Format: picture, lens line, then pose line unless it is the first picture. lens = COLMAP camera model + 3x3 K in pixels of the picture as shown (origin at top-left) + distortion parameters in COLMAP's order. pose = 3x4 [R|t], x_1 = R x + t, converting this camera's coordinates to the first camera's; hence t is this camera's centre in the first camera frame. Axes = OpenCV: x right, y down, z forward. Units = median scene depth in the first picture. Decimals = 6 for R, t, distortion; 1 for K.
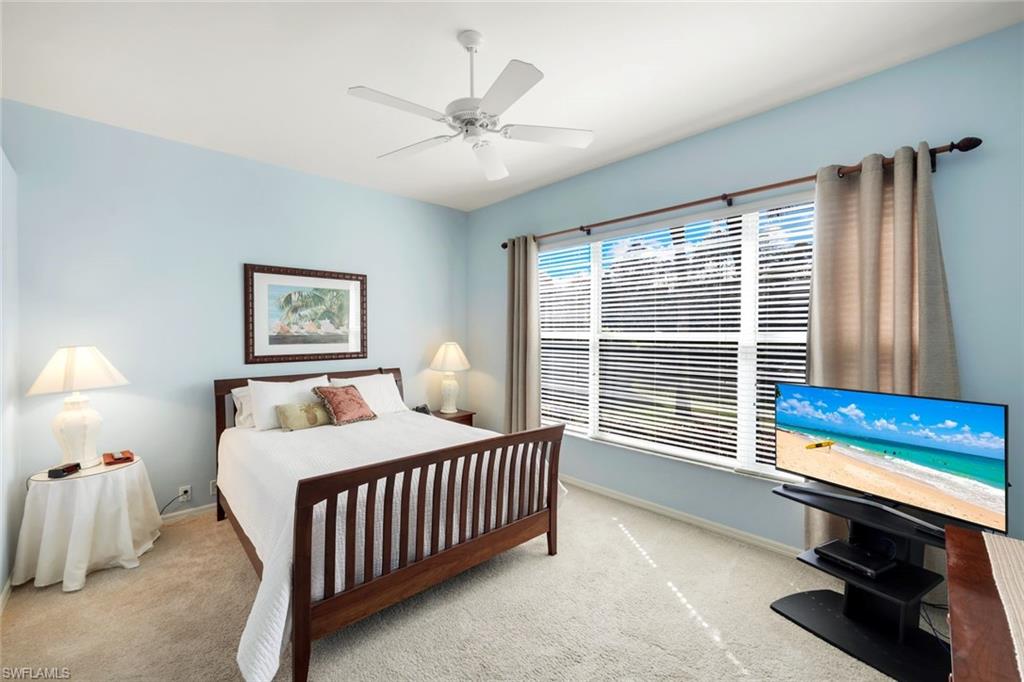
lens RADIAL K [[414.6, 0, 512.6], [0, 414.6, 327.0], [0, 0, 1]] dist [-0.001117, -0.000103]
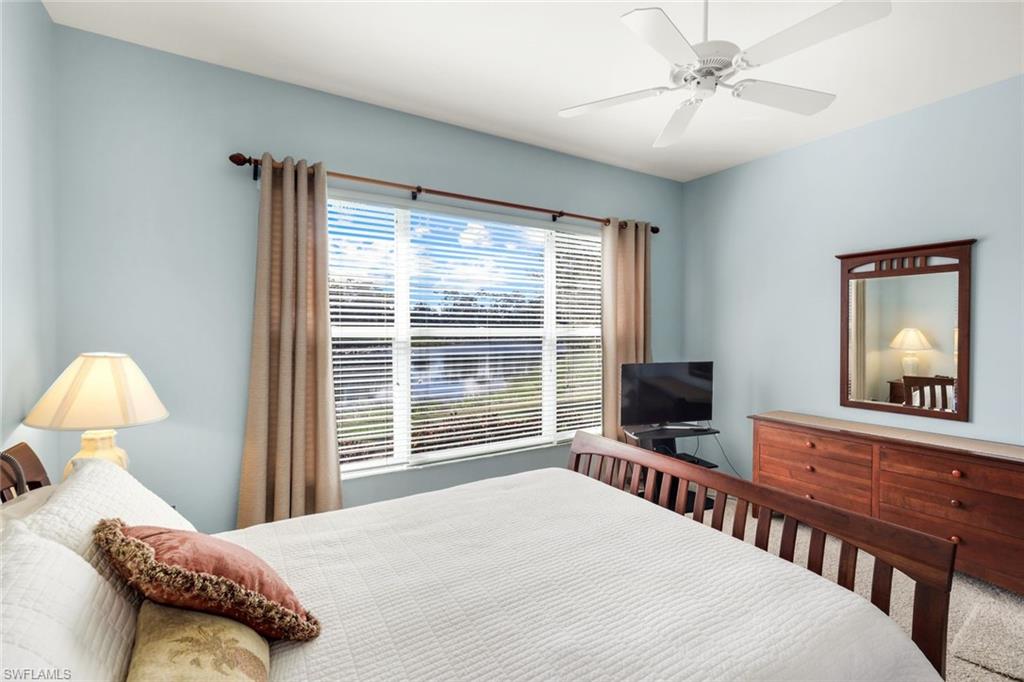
lens RADIAL K [[466.4, 0, 511.5], [0, 466.4, 335.7], [0, 0, 1]] dist [-0.000338, 0.000044]
pose [[0.193653, -0.020251, 0.980861, -0.667136], [-0.013399, 0.999639, 0.023284, 0.003668], [-0.980979, -0.017651, 0.193312, 0.708783]]
